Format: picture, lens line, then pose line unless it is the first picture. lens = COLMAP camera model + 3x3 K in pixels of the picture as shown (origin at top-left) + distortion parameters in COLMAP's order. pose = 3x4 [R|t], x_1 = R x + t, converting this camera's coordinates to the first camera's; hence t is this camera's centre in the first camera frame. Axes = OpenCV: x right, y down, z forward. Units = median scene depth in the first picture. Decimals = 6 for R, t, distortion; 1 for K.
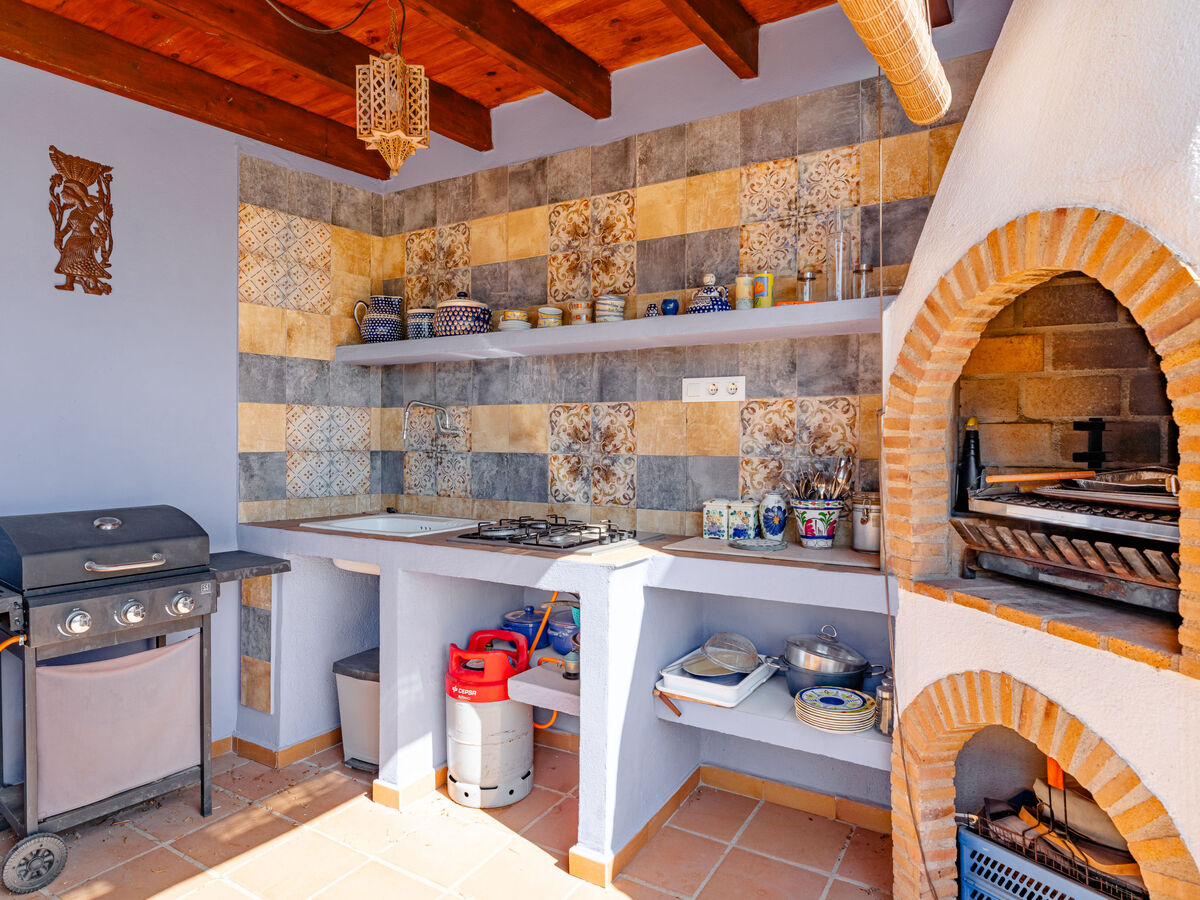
lens RADIAL K [[735.3, 0, 597.6], [0, 735.3, 442.7], [0, 0, 1]] dist [-0.003409, 0.002856]
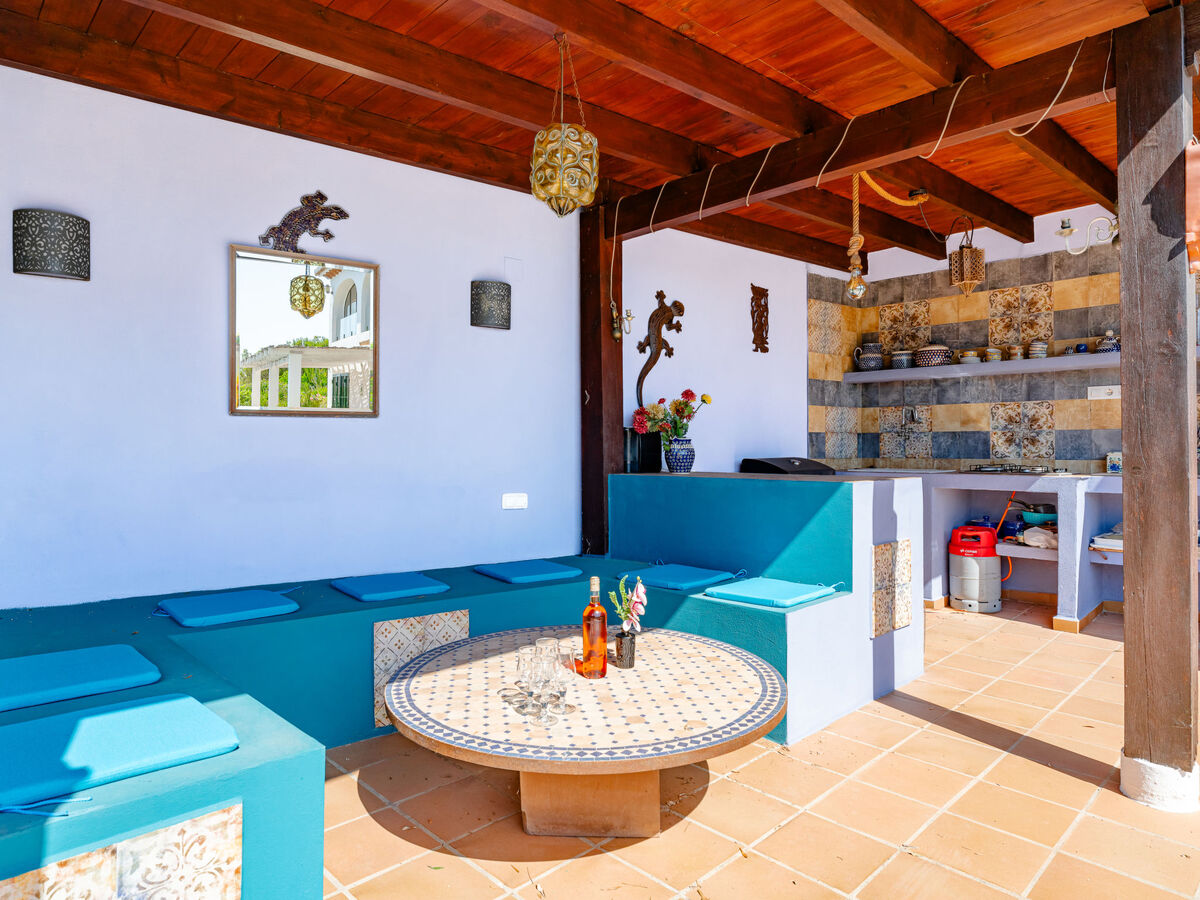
lens RADIAL K [[735.3, 0, 597.6], [0, 735.3, 442.7], [0, 0, 1]] dist [-0.003409, 0.002856]
pose [[0.970240, -0.007178, -0.242038, -0.560743], [0.004090, 0.999904, -0.013256, 0.062923], [0.242110, 0.011872, 0.970176, -0.949377]]
